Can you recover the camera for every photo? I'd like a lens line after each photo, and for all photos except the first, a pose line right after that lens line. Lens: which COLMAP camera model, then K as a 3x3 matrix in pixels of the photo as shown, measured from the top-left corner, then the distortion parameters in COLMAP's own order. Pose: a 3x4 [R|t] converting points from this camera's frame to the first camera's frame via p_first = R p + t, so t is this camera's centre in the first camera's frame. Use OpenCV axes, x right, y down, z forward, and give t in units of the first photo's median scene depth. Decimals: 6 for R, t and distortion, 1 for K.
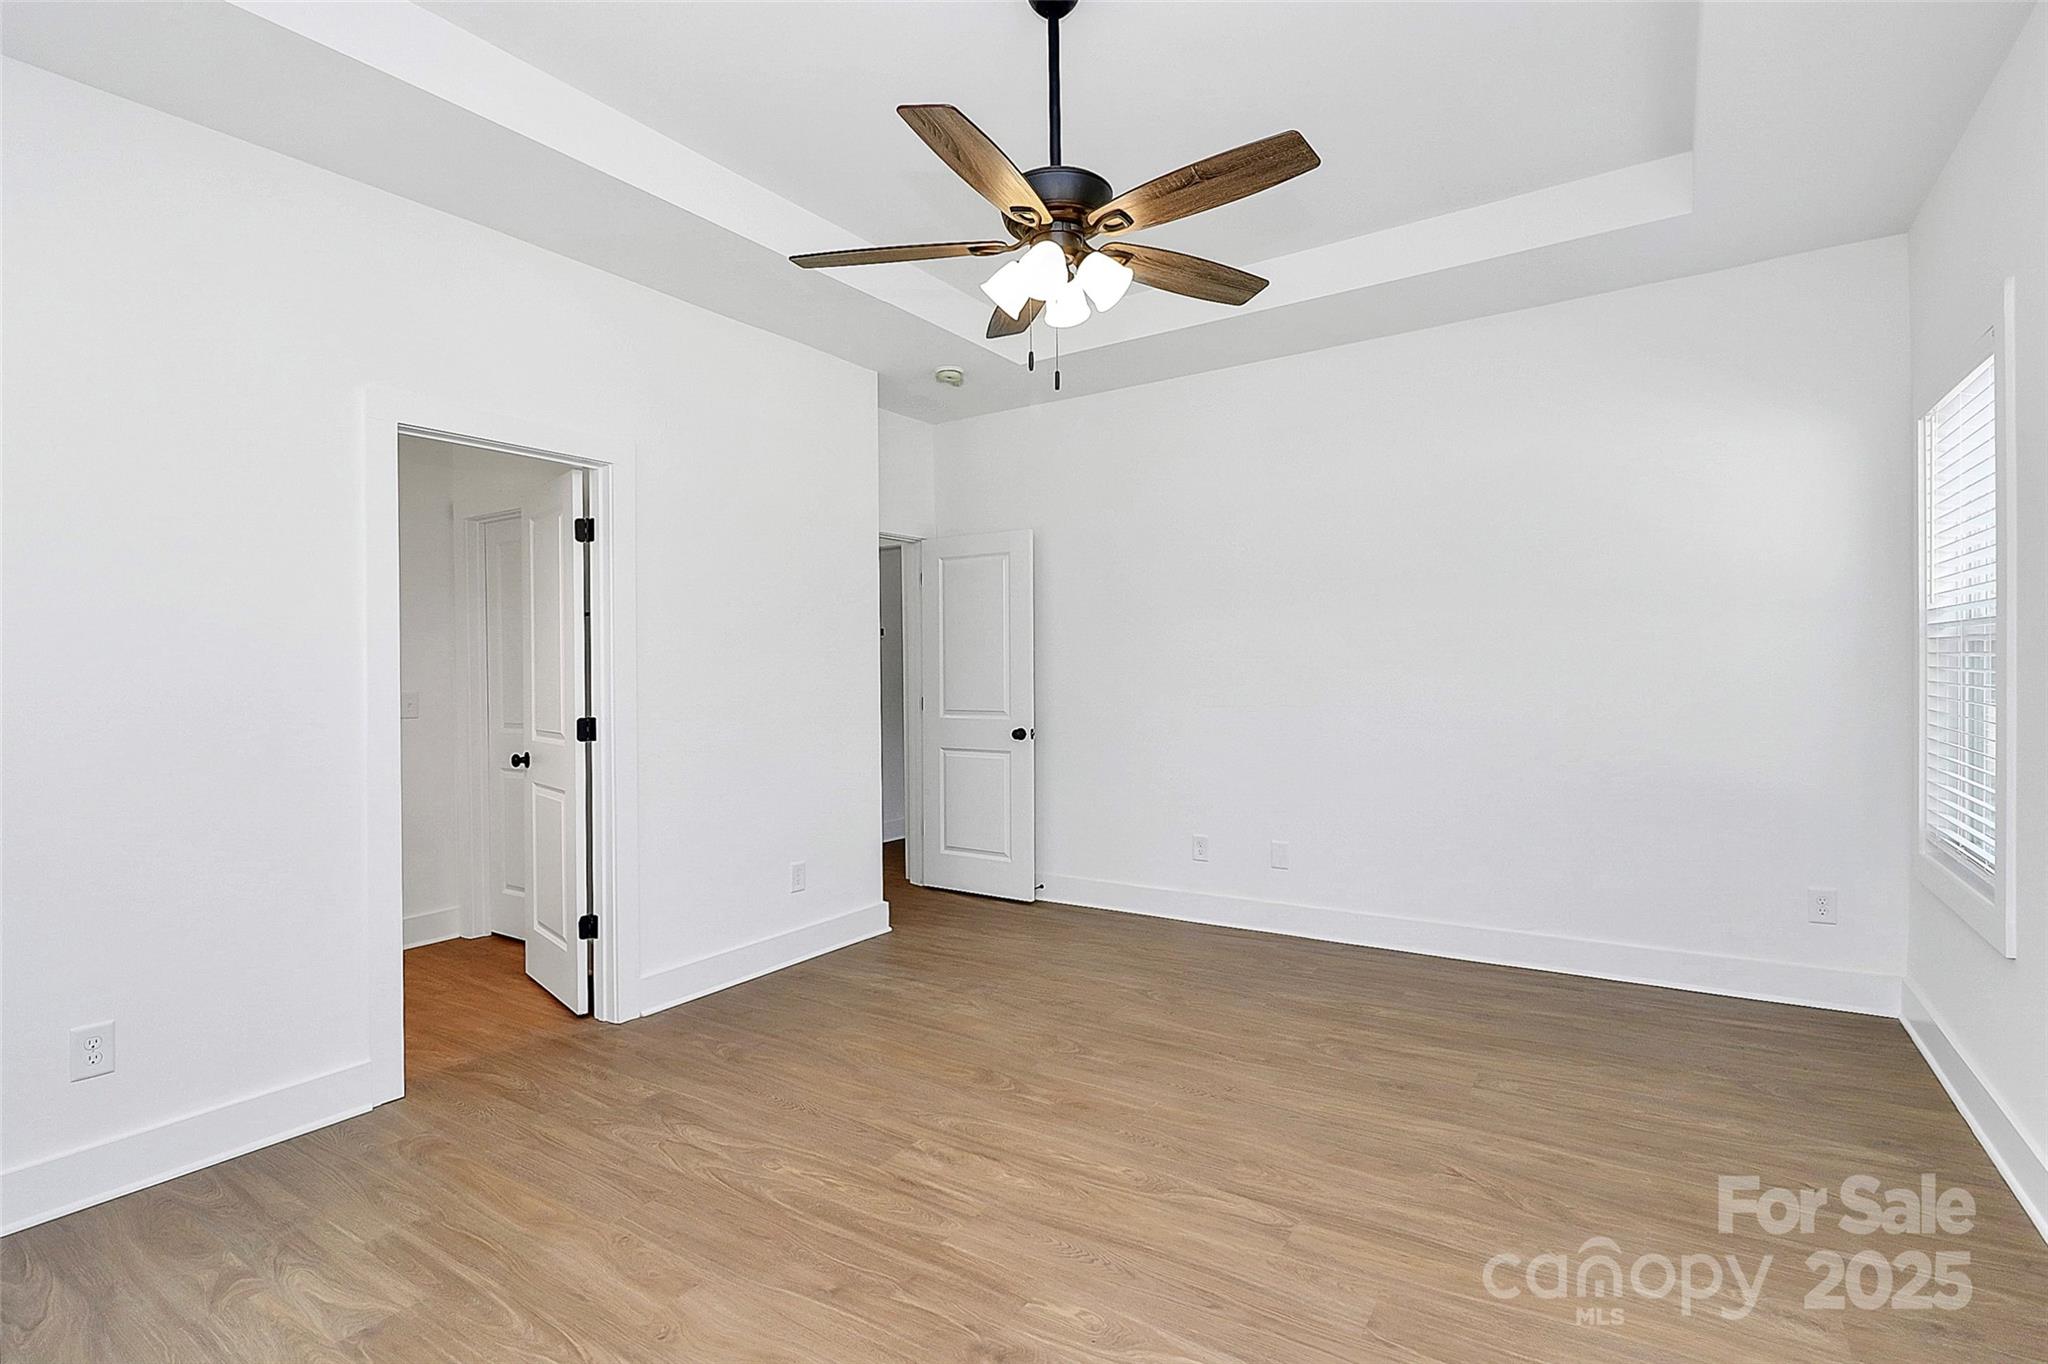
lens RADIAL K [[962.7, 0, 1027.8], [0, 962.7, 675.9], [0, 0, 1]] dist [-0.004605, -0.000984]
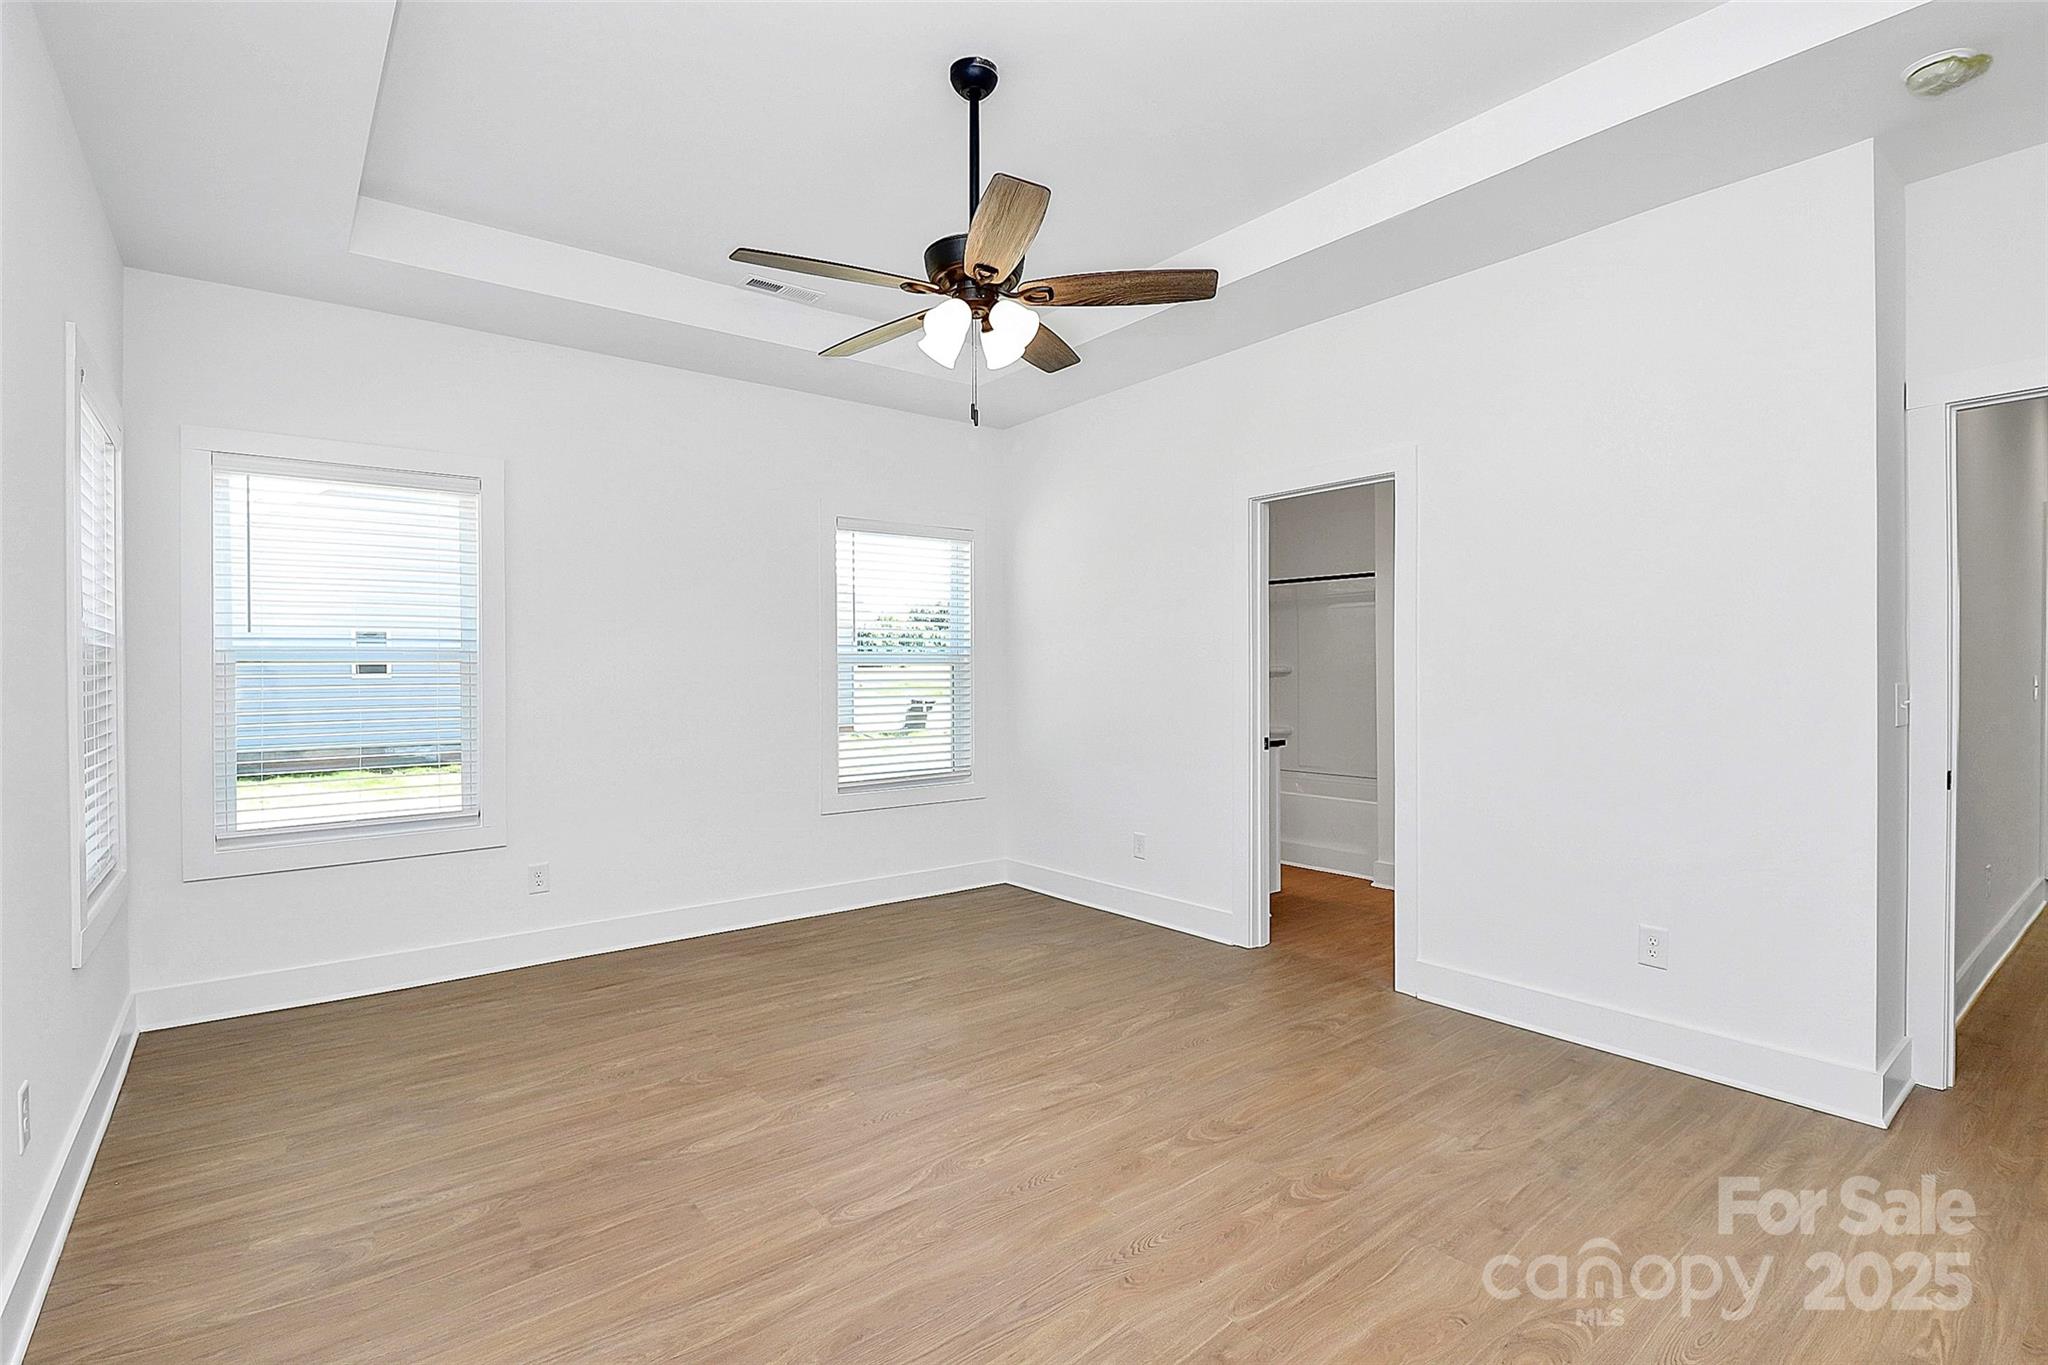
lens RADIAL K [[962.7, 0, 1027.8], [0, 962.7, 676.4], [0, 0, 1]] dist [-0.004605, -0.000984]
pose [[-0.314802, 0.024623, -0.948838, 0.976489], [0.006908, 0.999696, 0.023651, -0.029040], [0.949132, 0.000891, -0.314876, 1.268640]]
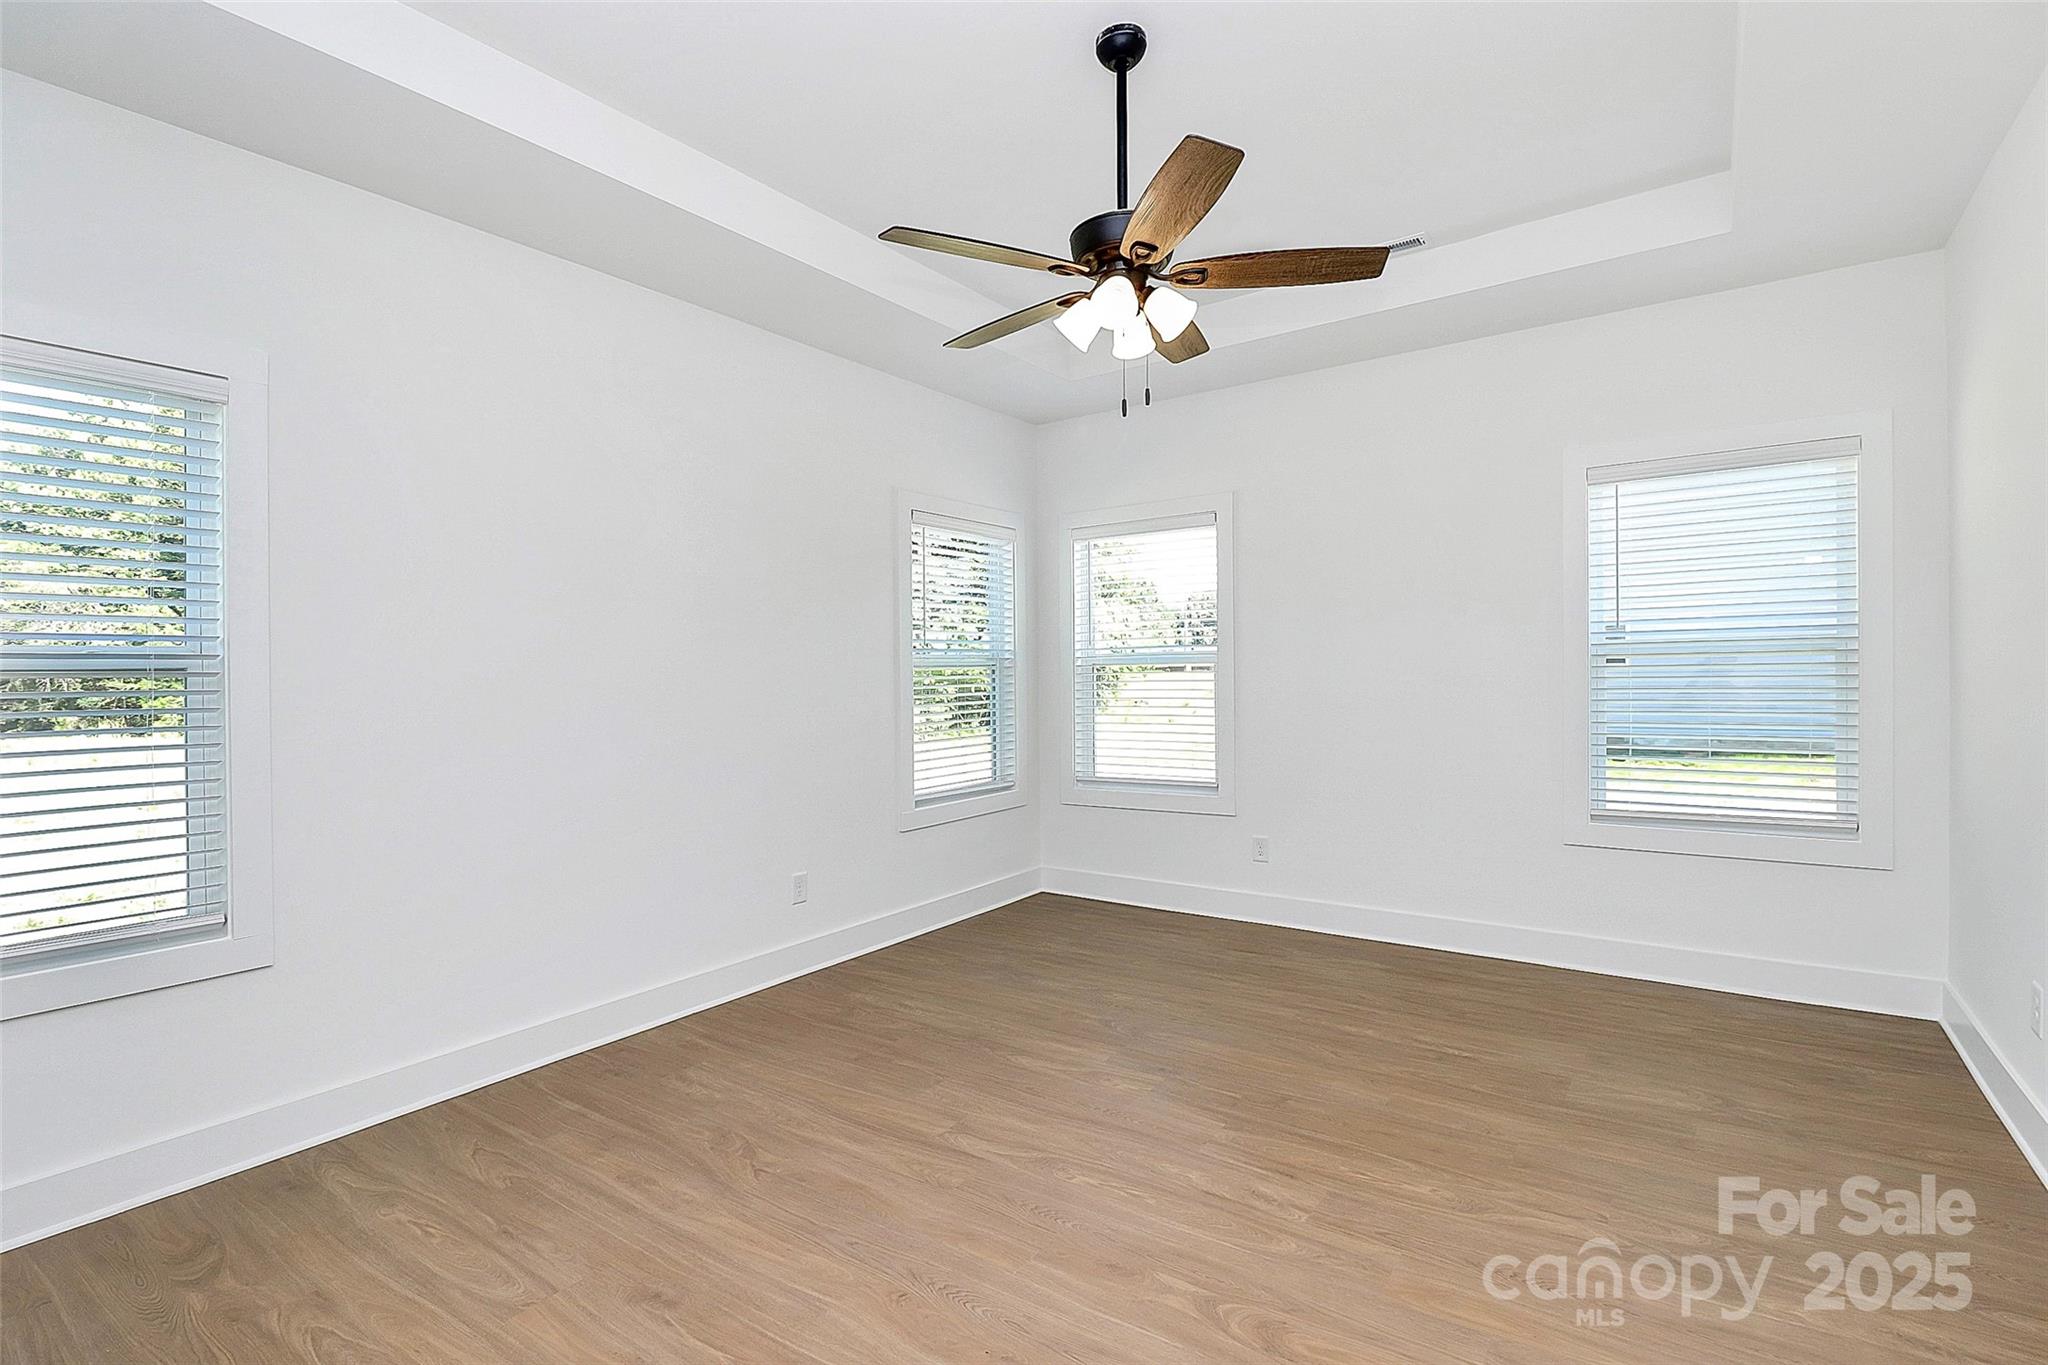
lens RADIAL K [[962.7, 0, 1027.8], [0, 962.7, 676.4], [0, 0, 1]] dist [-0.004605, -0.000984]
pose [[-0.999072, 0.028792, 0.032044, 0.092613], [0.029048, 0.999550, 0.007536, -0.019505], [-0.031812, 0.008460, -0.999458, 1.855071]]
